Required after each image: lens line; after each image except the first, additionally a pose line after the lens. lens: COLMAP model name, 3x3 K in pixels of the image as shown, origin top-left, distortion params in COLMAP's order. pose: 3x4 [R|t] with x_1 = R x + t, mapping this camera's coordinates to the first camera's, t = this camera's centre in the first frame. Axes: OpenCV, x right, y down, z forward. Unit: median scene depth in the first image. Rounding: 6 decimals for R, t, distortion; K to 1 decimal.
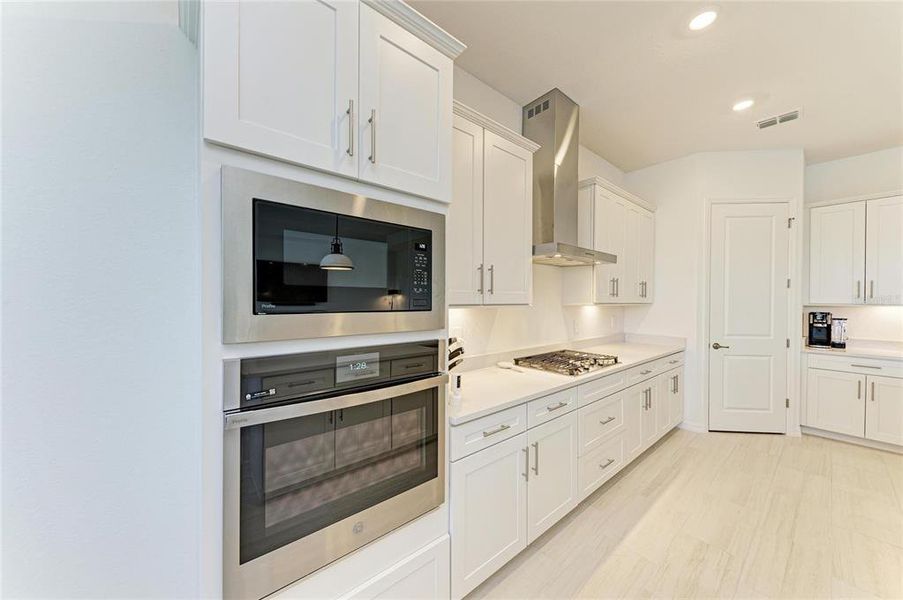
lens RADIAL K [[321.0, 0, 449.3], [0, 321.0, 303.4], [0, 0, 1]] dist [0.005525, -0.000029]
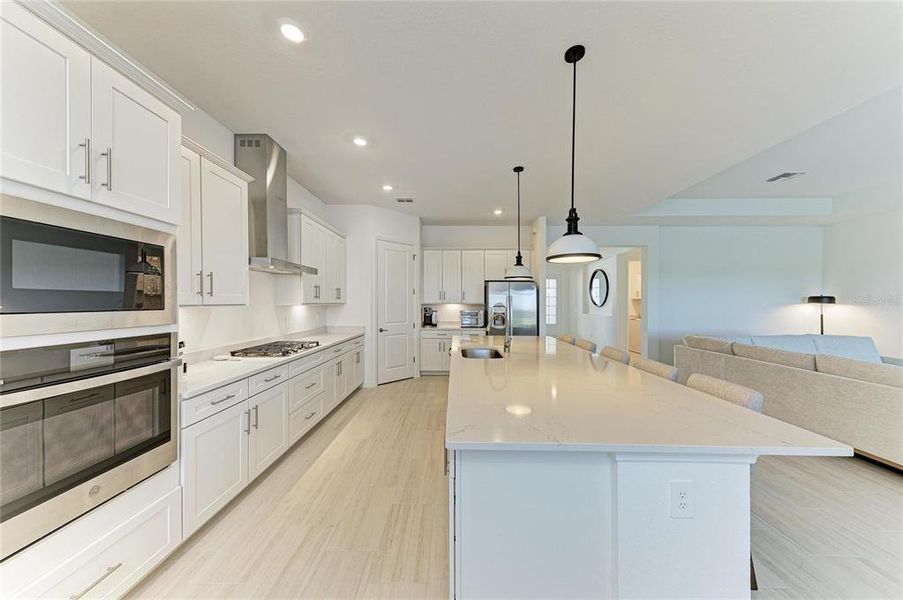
lens RADIAL K [[308.5, 0, 449.8], [0, 308.5, 304.5], [0, 0, 1]] dist [0.018752, -0.000021]
pose [[0.654279, -0.010003, 0.756187, -0.124261], [0.009859, 0.999940, 0.004697, 0.004021], [-0.756189, 0.004382, 0.654338, -0.323772]]
